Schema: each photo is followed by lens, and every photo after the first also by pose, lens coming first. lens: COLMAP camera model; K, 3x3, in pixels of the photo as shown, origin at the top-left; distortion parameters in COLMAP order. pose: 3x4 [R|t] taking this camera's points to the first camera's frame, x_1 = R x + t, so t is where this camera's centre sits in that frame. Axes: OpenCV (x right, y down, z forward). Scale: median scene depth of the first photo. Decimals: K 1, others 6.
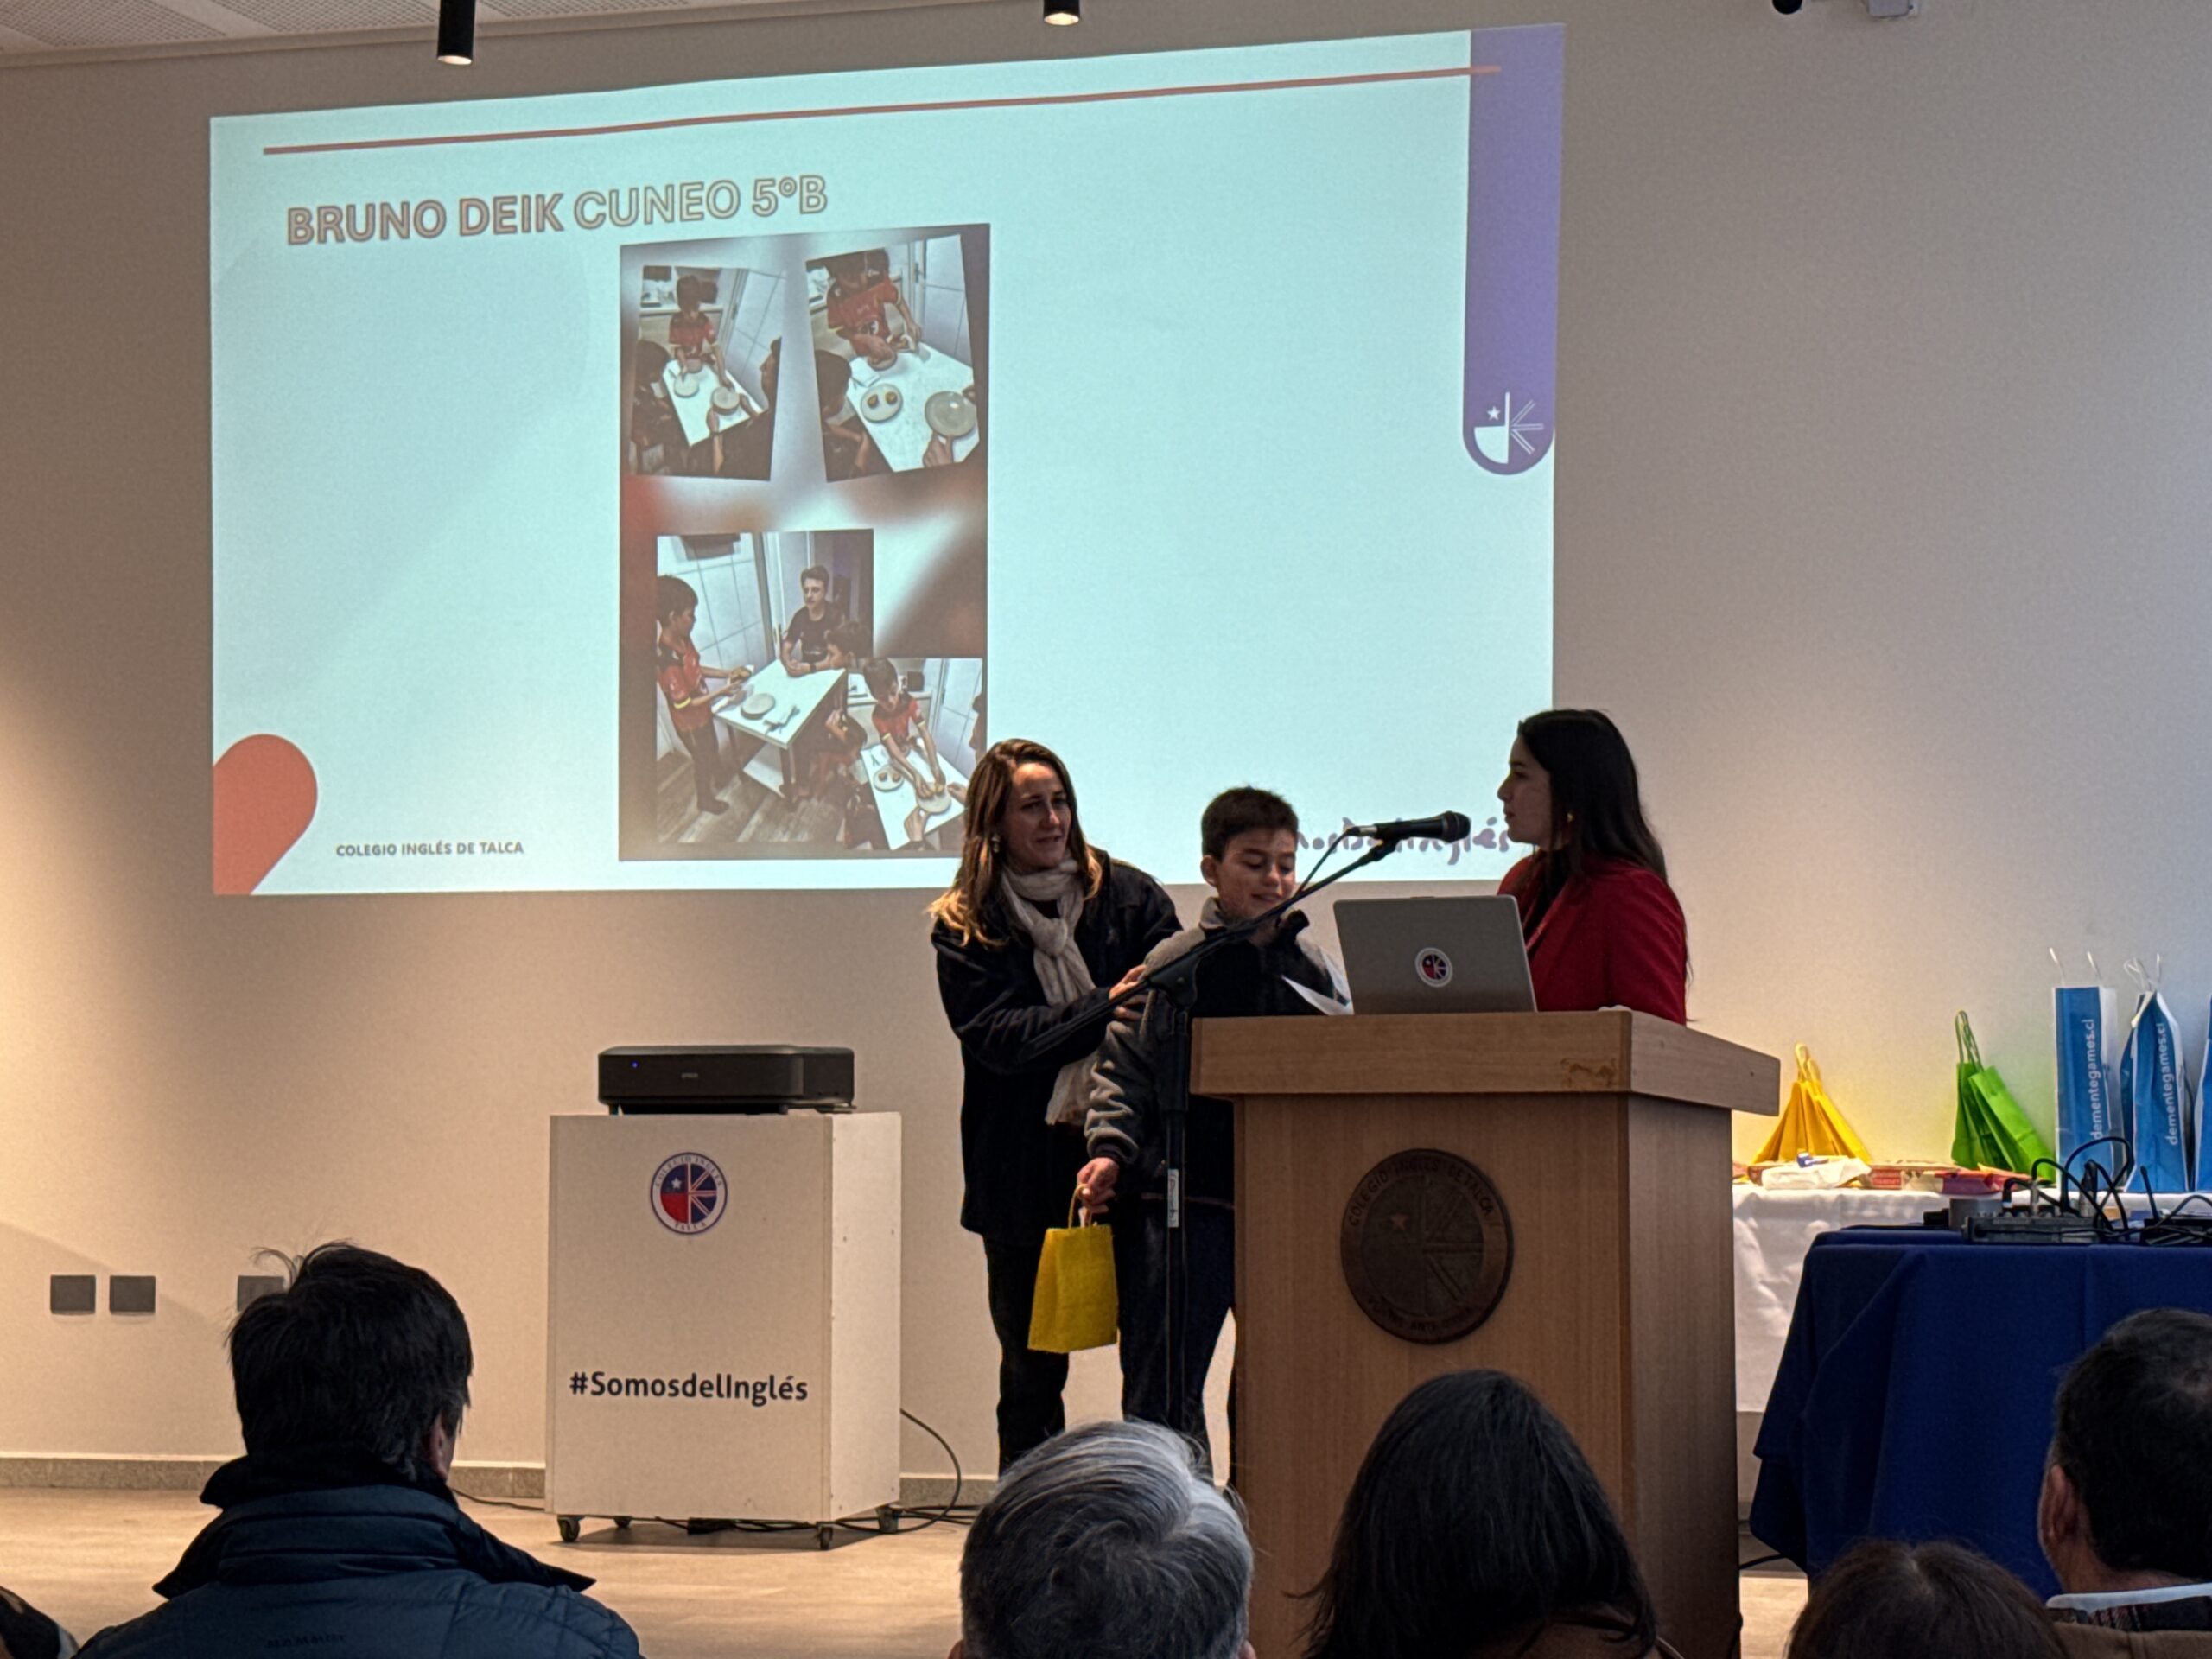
lens RADIAL K [[4578.5, 0, 1108.3], [0, 4578.5, 812.0], [0, 0, 1]] dist [0.134826, 0.091579]
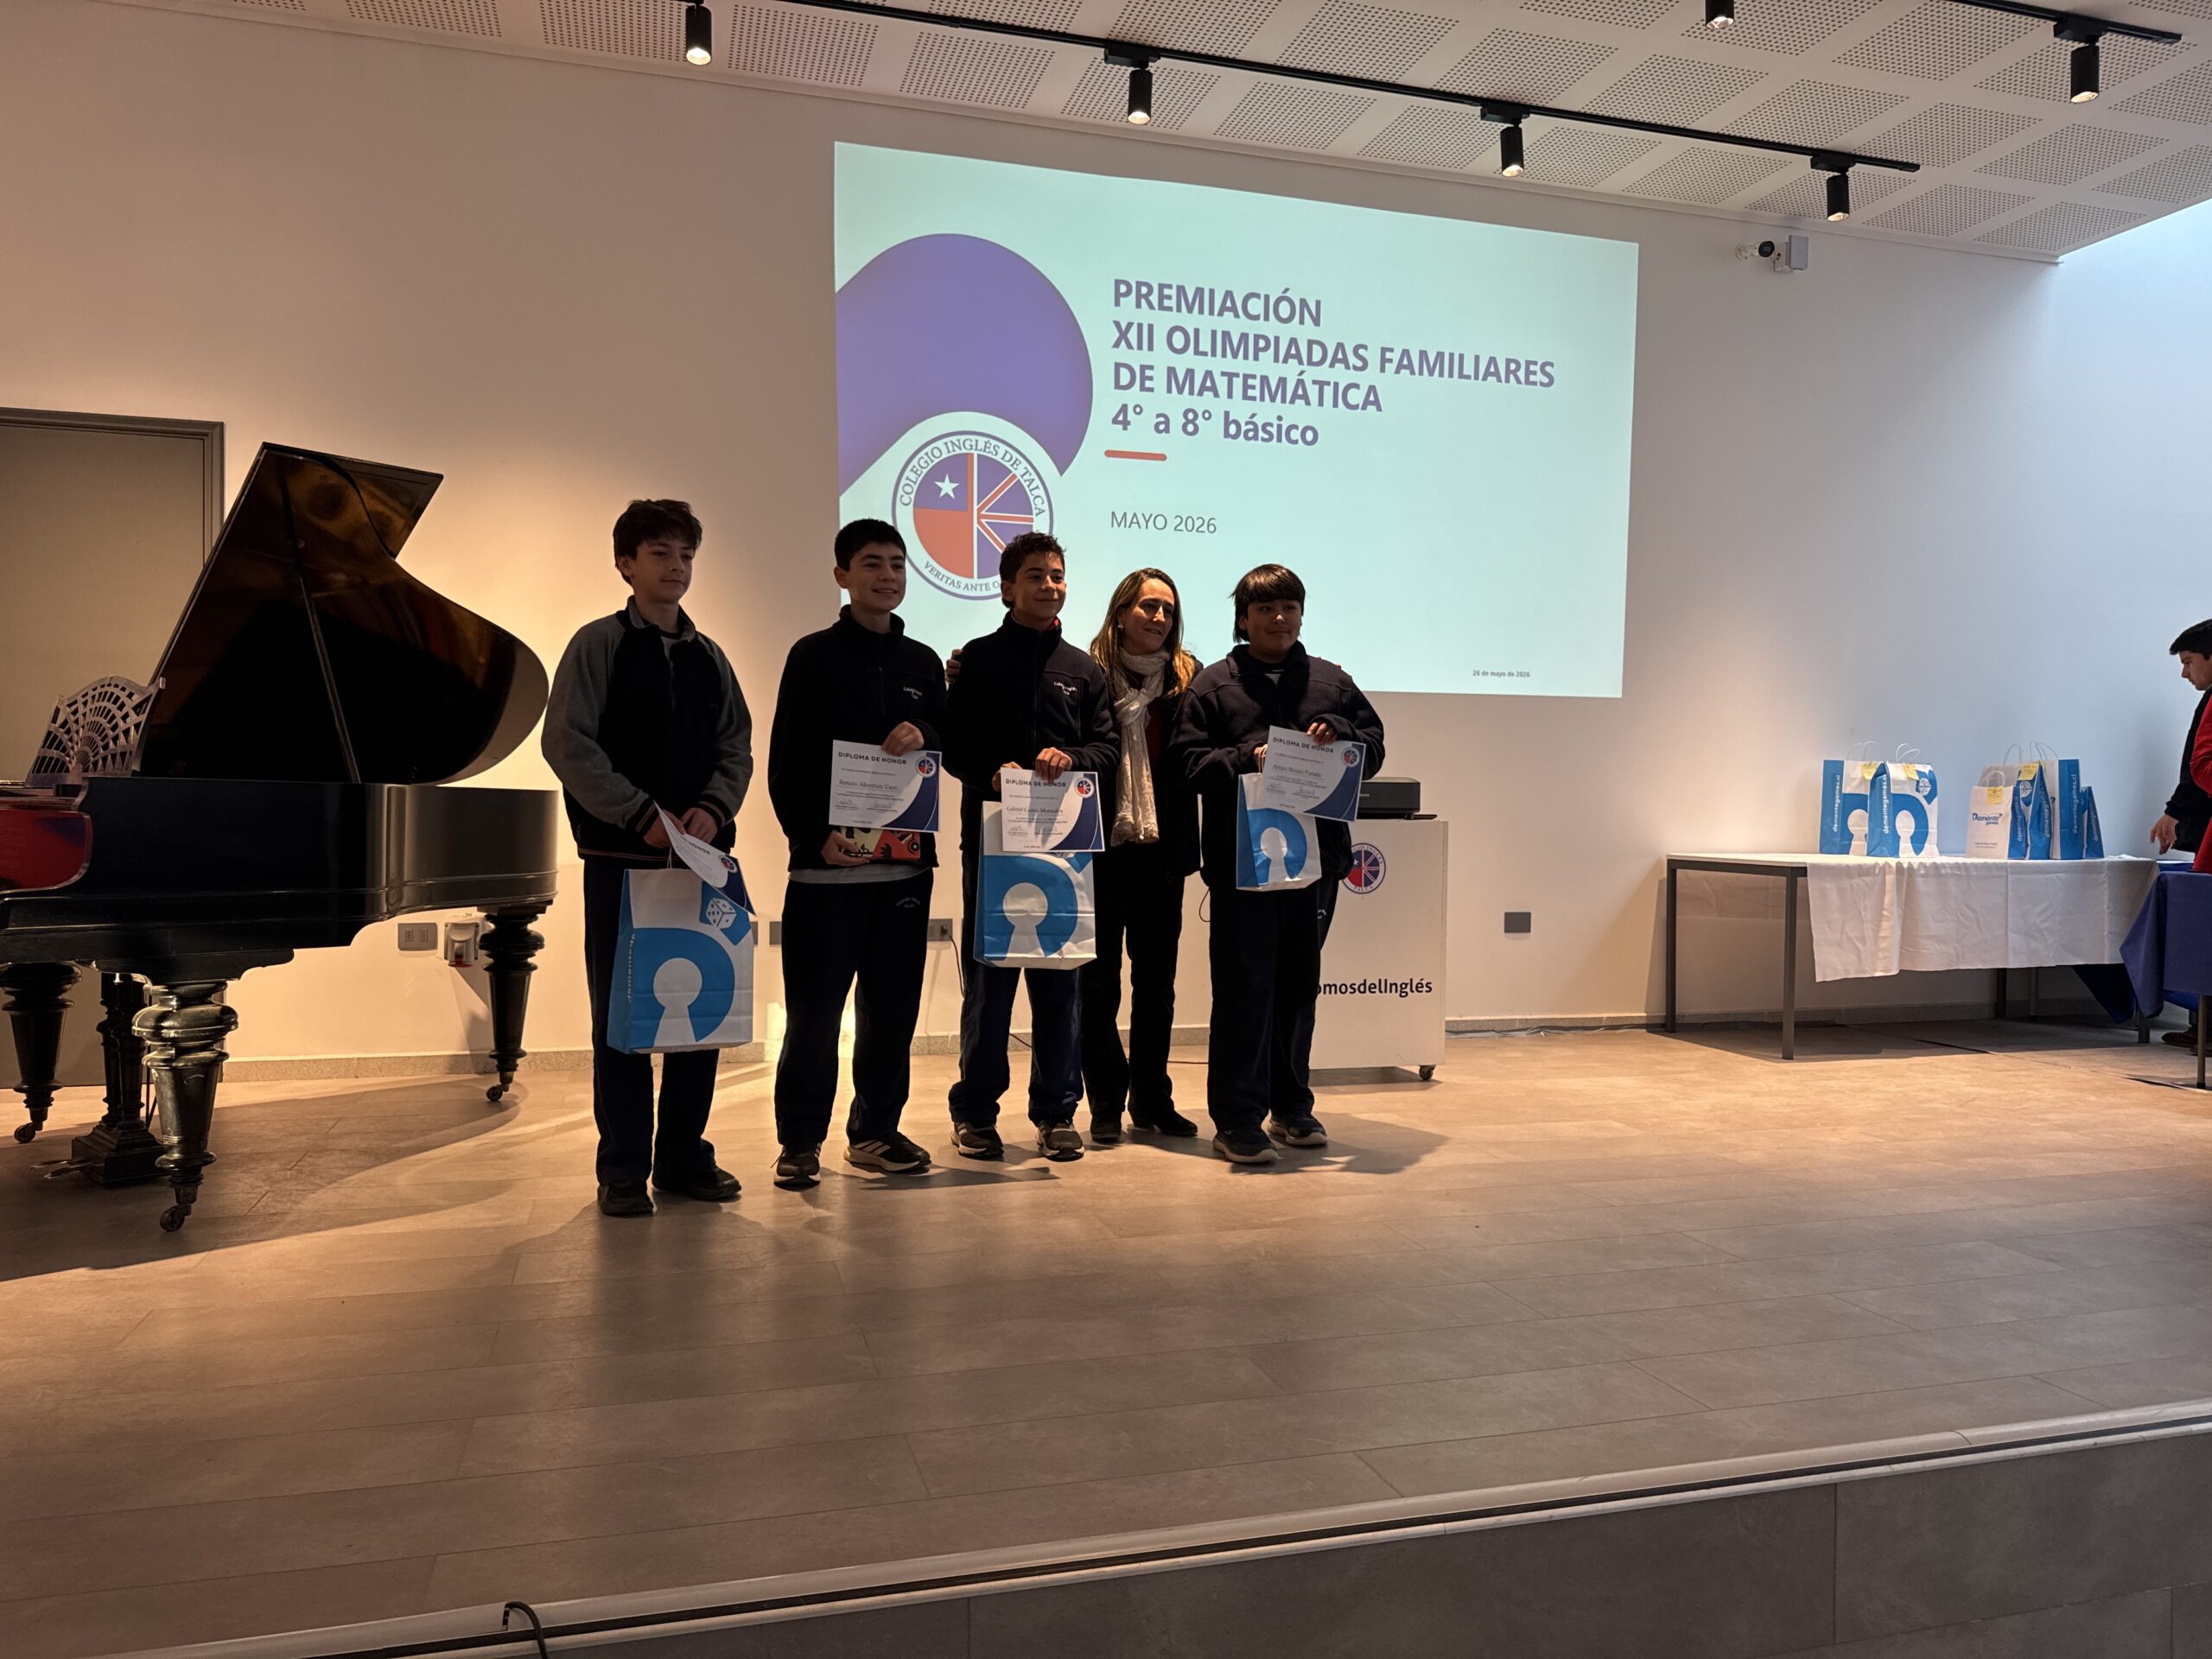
lens RADIAL K [[1534.0, 0, 1106.6], [0, 1534.0, 840.6], [0, 0, 1]] dist [0.131767, -0.207621]
pose [[0.834088, -0.003797, 0.551618, -0.464824], [-0.042803, 0.996516, 0.071581, 0.038681], [-0.549968, -0.083316, 0.831020, 0.603563]]
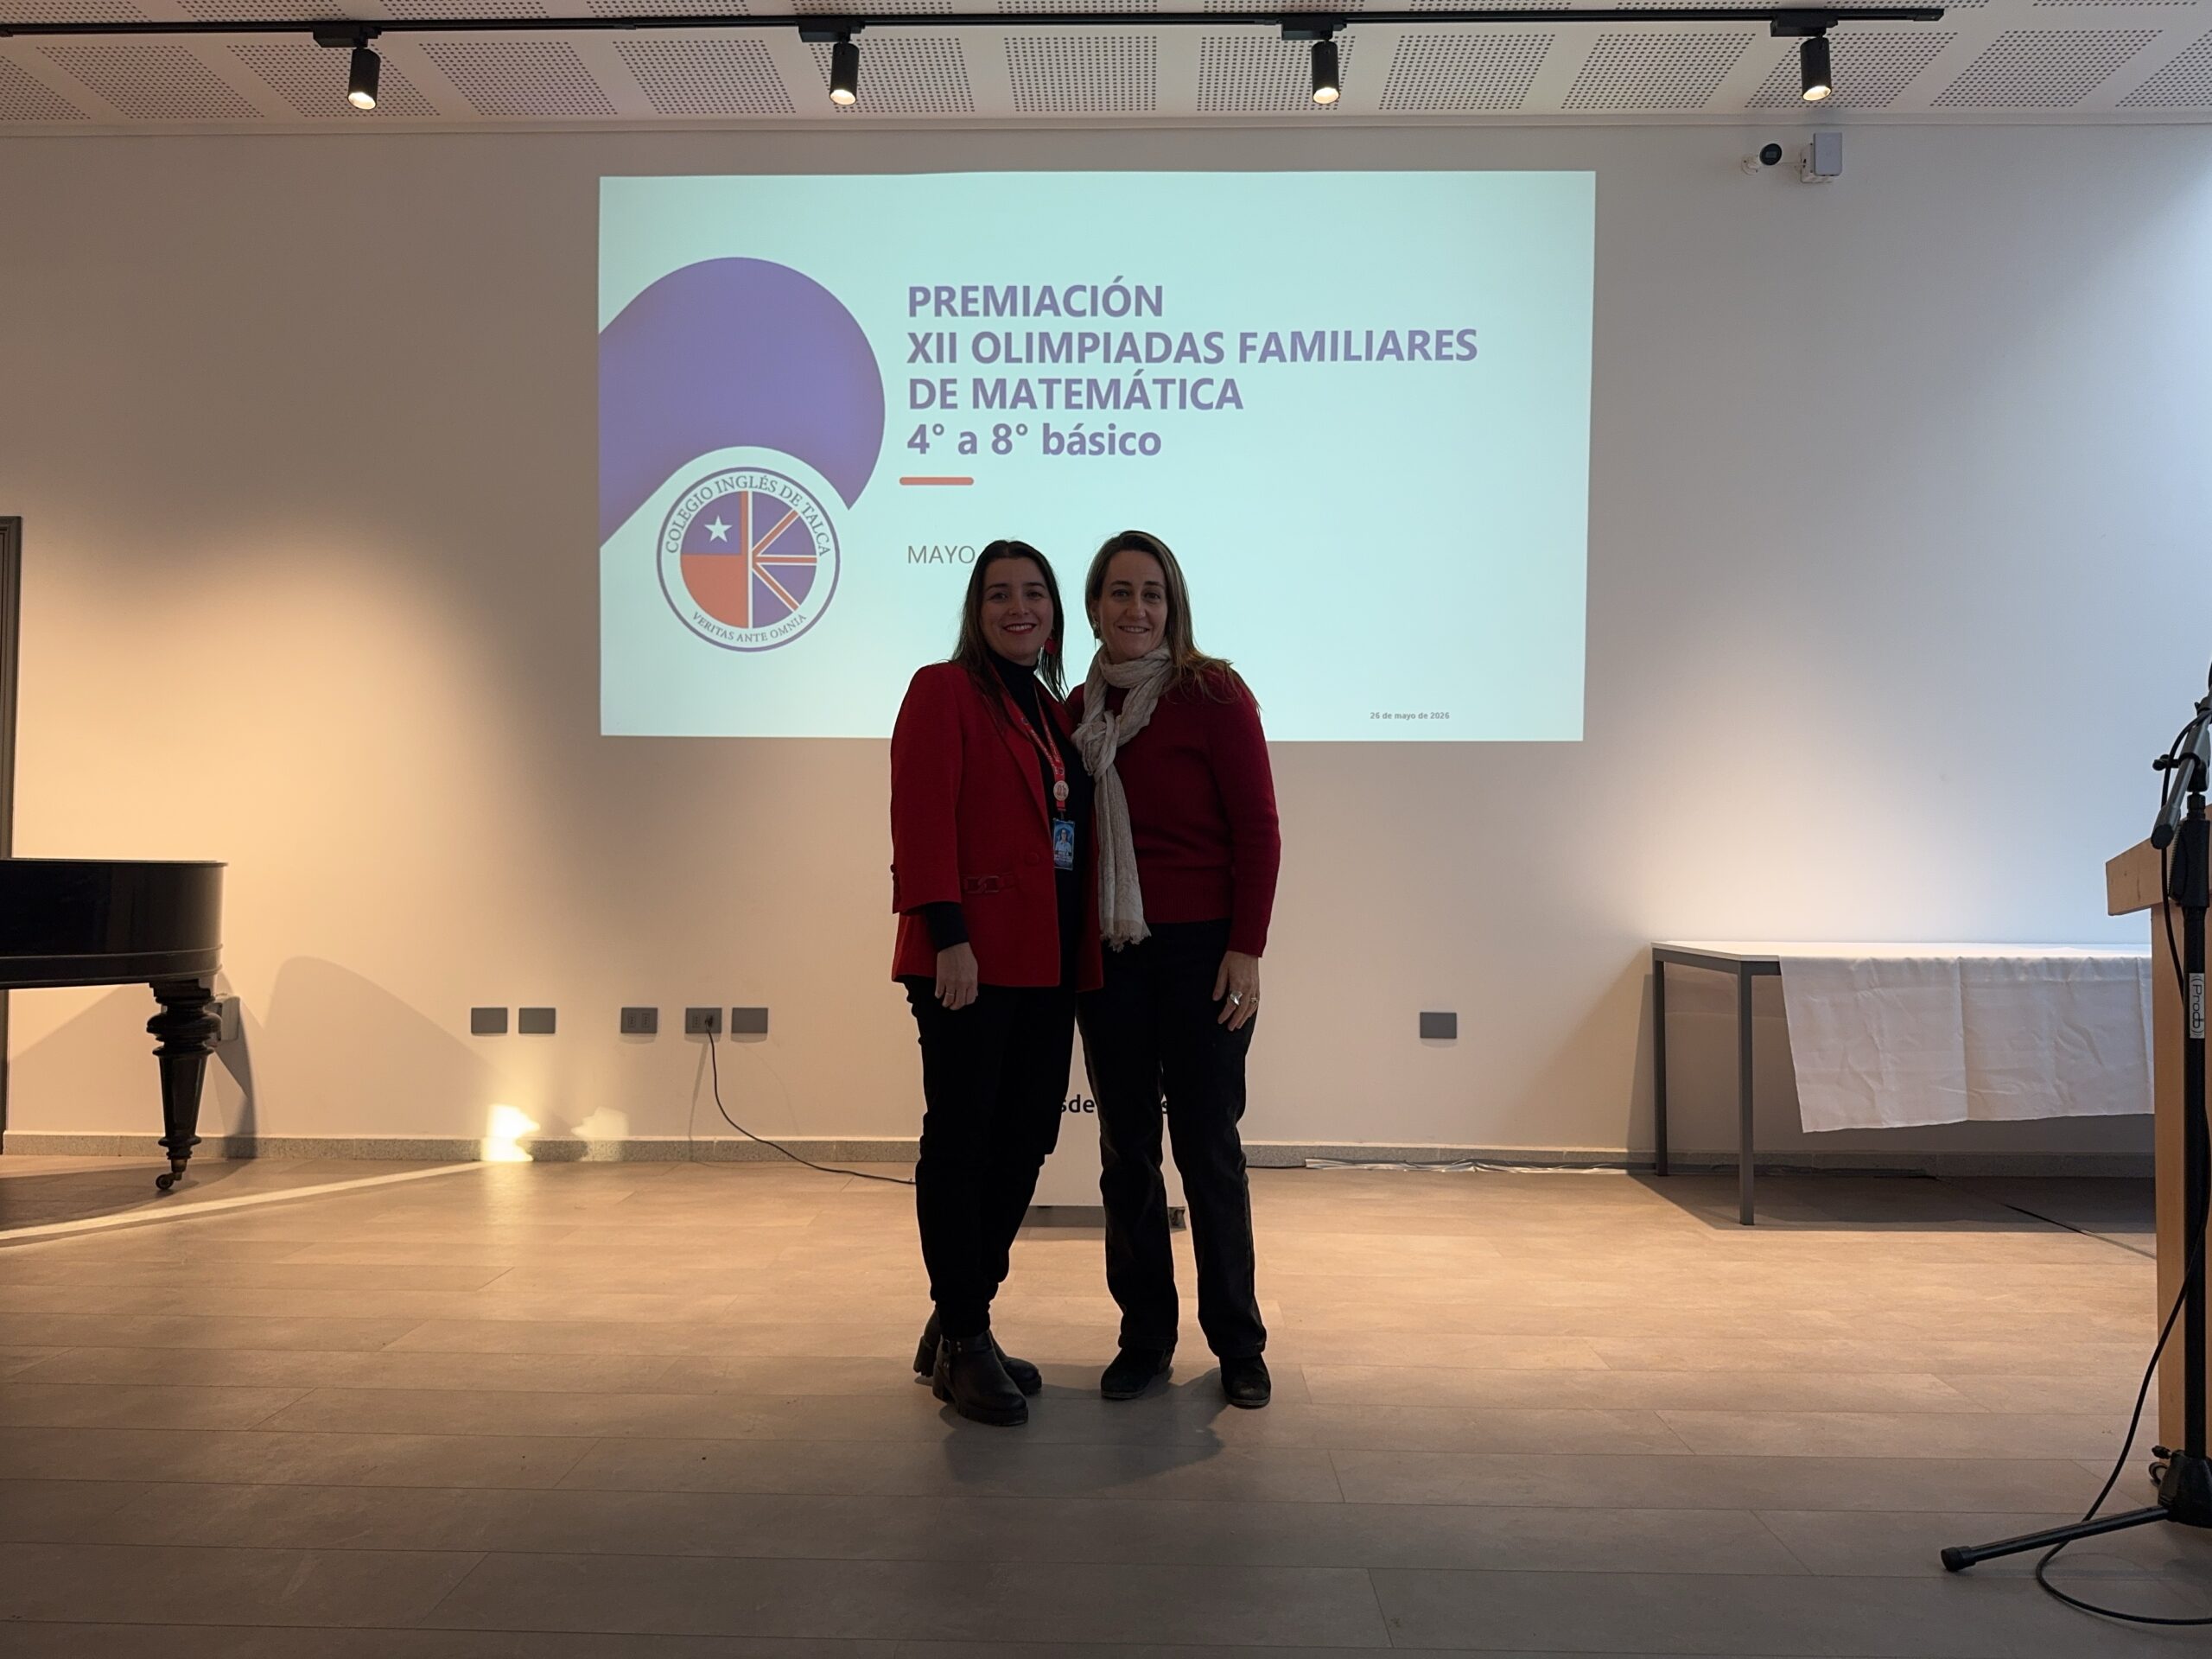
lens RADIAL K [[1558.1, 0, 1102.9], [0, 1558.1, 830.3], [0, 0, 1]] dist [0.163116, -0.262003]
pose [[0.962068, 0.015334, 0.272380, -0.205737], [-0.023395, 0.999378, 0.026373, 0.035476], [-0.271806, -0.031745, 0.961828, 0.573004]]
